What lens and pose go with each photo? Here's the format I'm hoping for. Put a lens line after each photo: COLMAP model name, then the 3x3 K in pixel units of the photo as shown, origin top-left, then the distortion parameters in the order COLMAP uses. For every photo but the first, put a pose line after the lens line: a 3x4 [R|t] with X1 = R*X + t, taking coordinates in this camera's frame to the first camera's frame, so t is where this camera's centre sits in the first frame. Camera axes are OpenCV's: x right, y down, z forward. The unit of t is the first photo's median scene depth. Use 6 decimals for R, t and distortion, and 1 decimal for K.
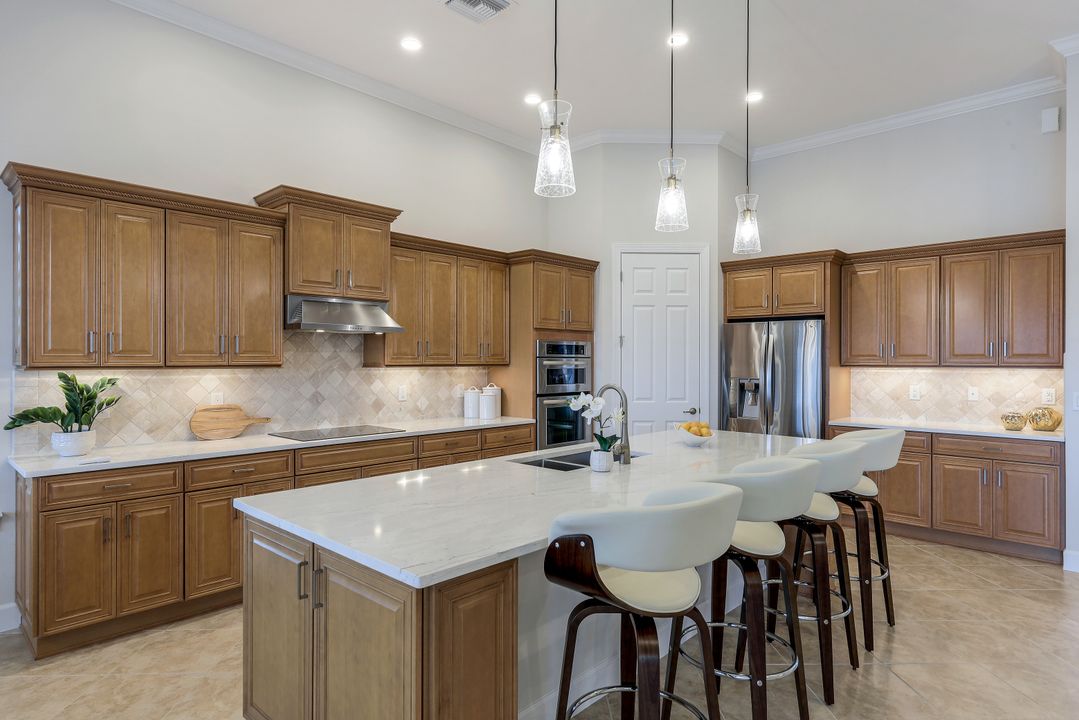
lens RADIAL K [[599.8, 0, 539.5], [0, 599.8, 360.0], [0, 0, 1]] dist [0.002888, 0.000357]
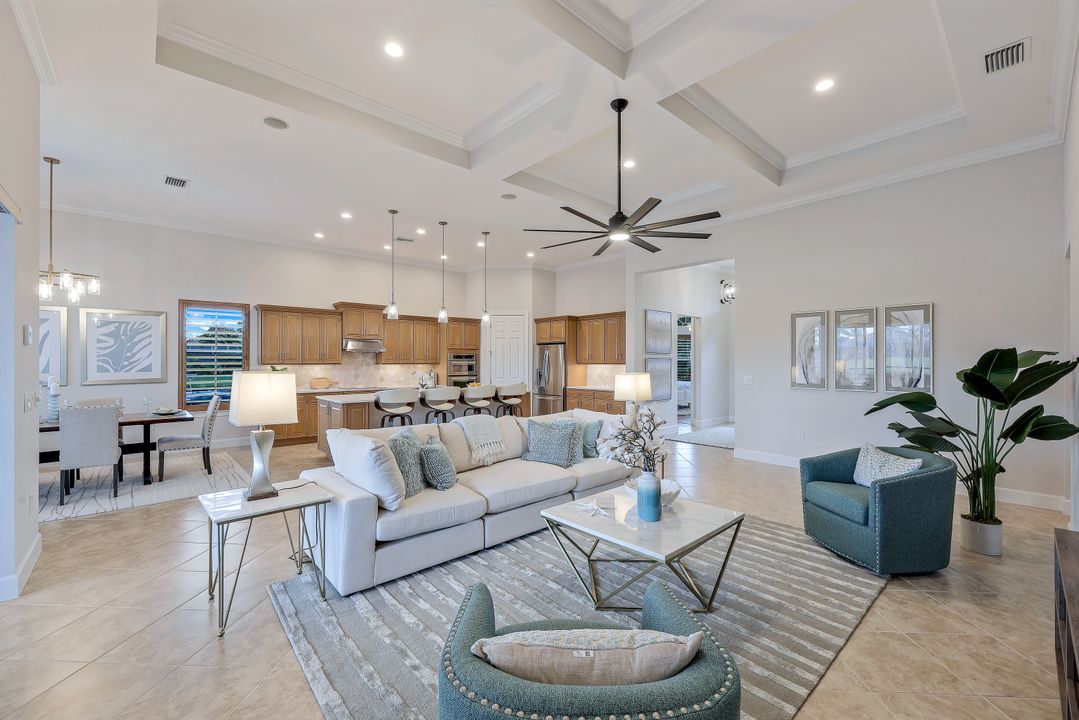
lens RADIAL K [[445.9, 0, 539.5], [0, 445.9, 360.0], [0, 0, 1]] dist [0.004512, 0.000276]
pose [[0.996108, -0.002221, -0.088115, 0.547311], [0.001933, 0.999992, -0.003360, 0.001241], [0.088122, 0.003176, 0.996105, -0.811773]]
